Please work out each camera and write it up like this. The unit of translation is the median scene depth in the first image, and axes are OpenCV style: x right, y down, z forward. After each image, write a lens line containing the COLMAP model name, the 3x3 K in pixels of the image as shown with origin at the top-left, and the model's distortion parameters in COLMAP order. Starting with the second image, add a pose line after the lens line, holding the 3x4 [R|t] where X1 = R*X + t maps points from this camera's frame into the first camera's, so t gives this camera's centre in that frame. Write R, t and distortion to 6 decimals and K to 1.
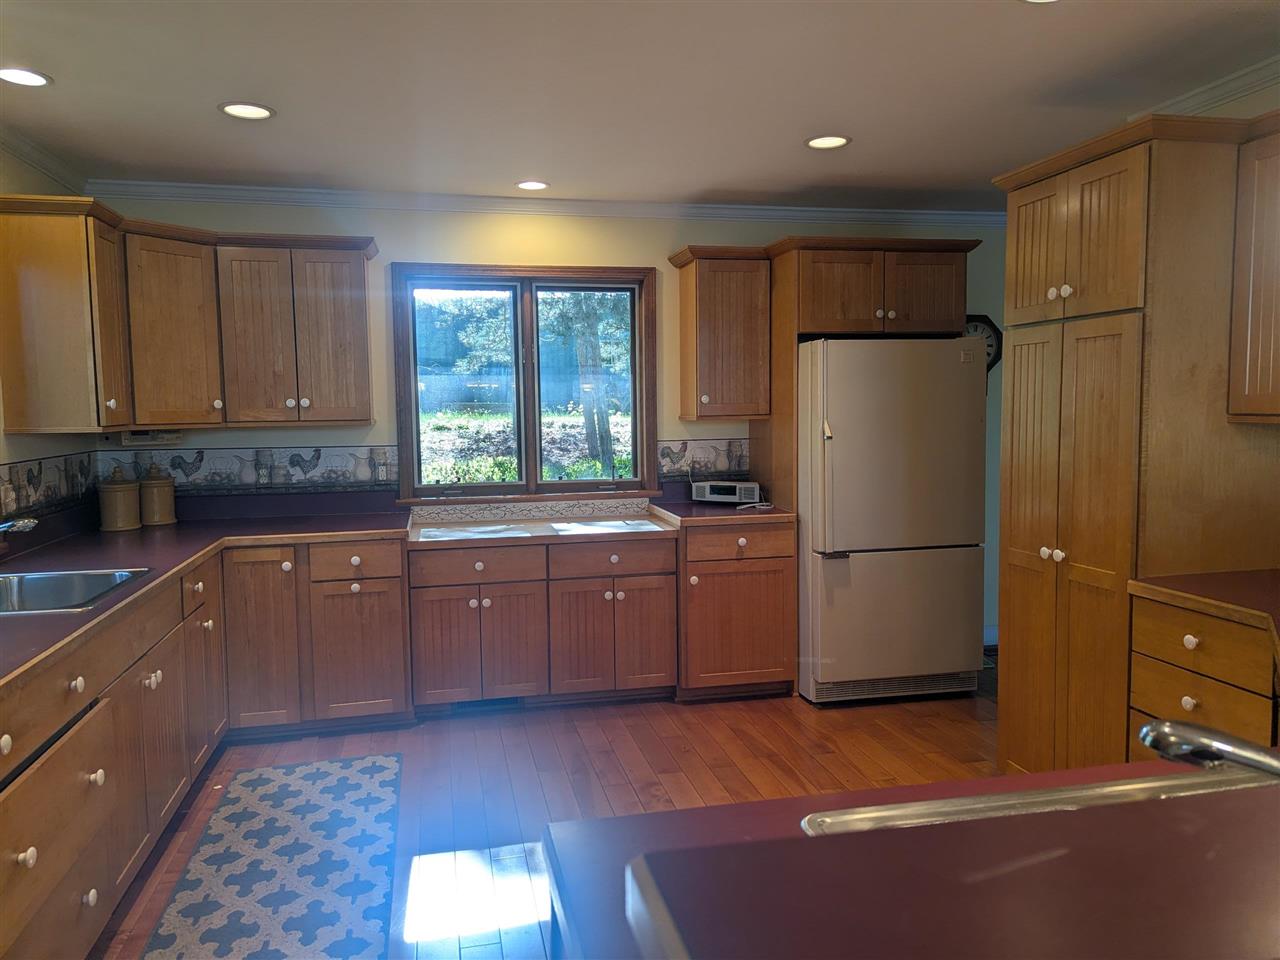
lens RADIAL K [[893.4, 0, 637.5], [0, 893.4, 468.2], [0, 0, 1]] dist [0.065531, -0.060357]
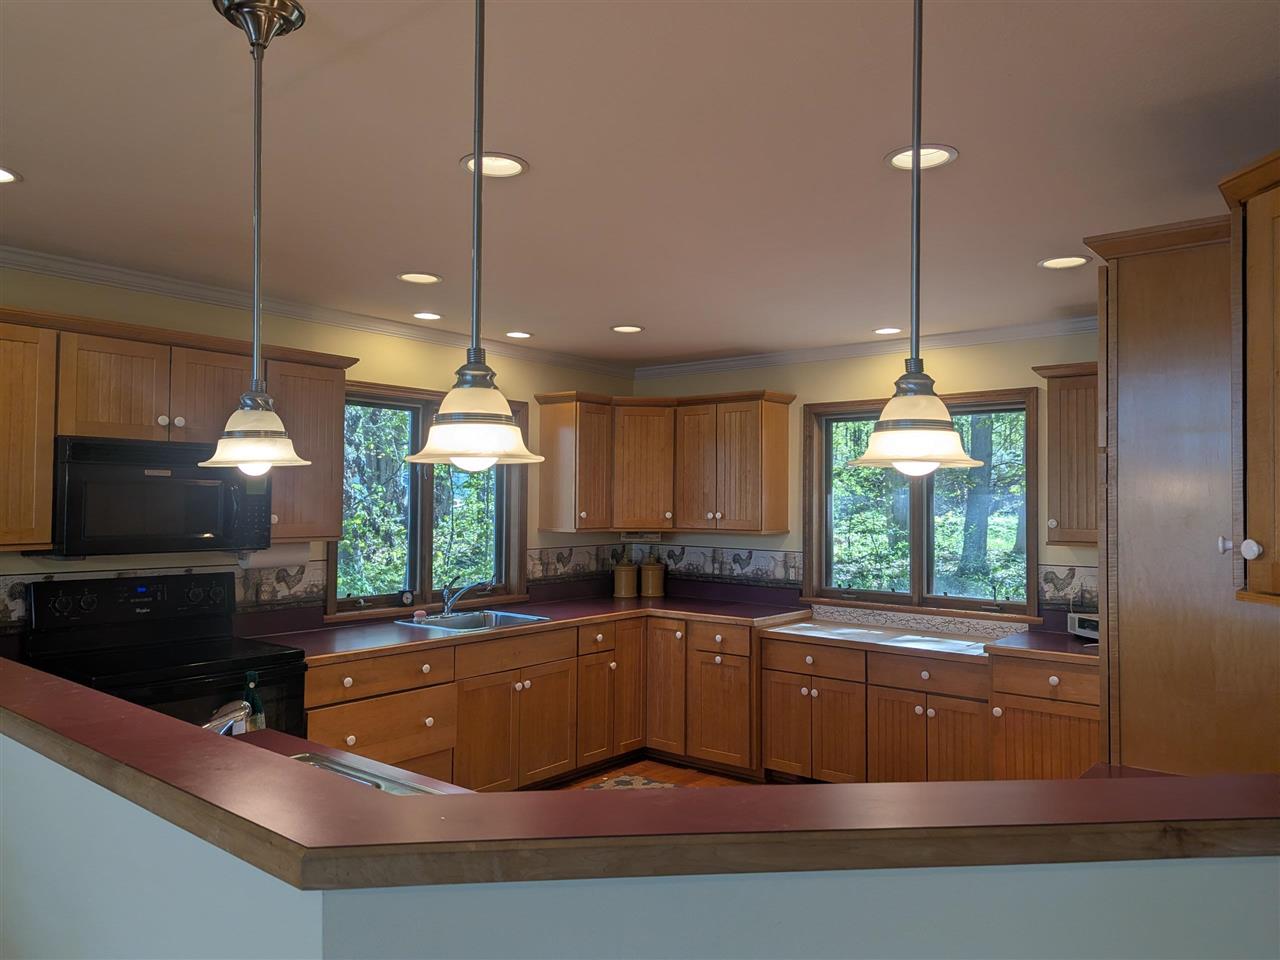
lens RADIAL K [[893.4, 0, 637.5], [0, 893.4, 468.2], [0, 0, 1]] dist [0.065531, -0.060357]
pose [[0.625226, -0.011244, -0.780363, 0.557595], [-0.071478, 0.994869, -0.071602, -0.036688], [0.777164, 0.100546, 0.621214, 0.067009]]
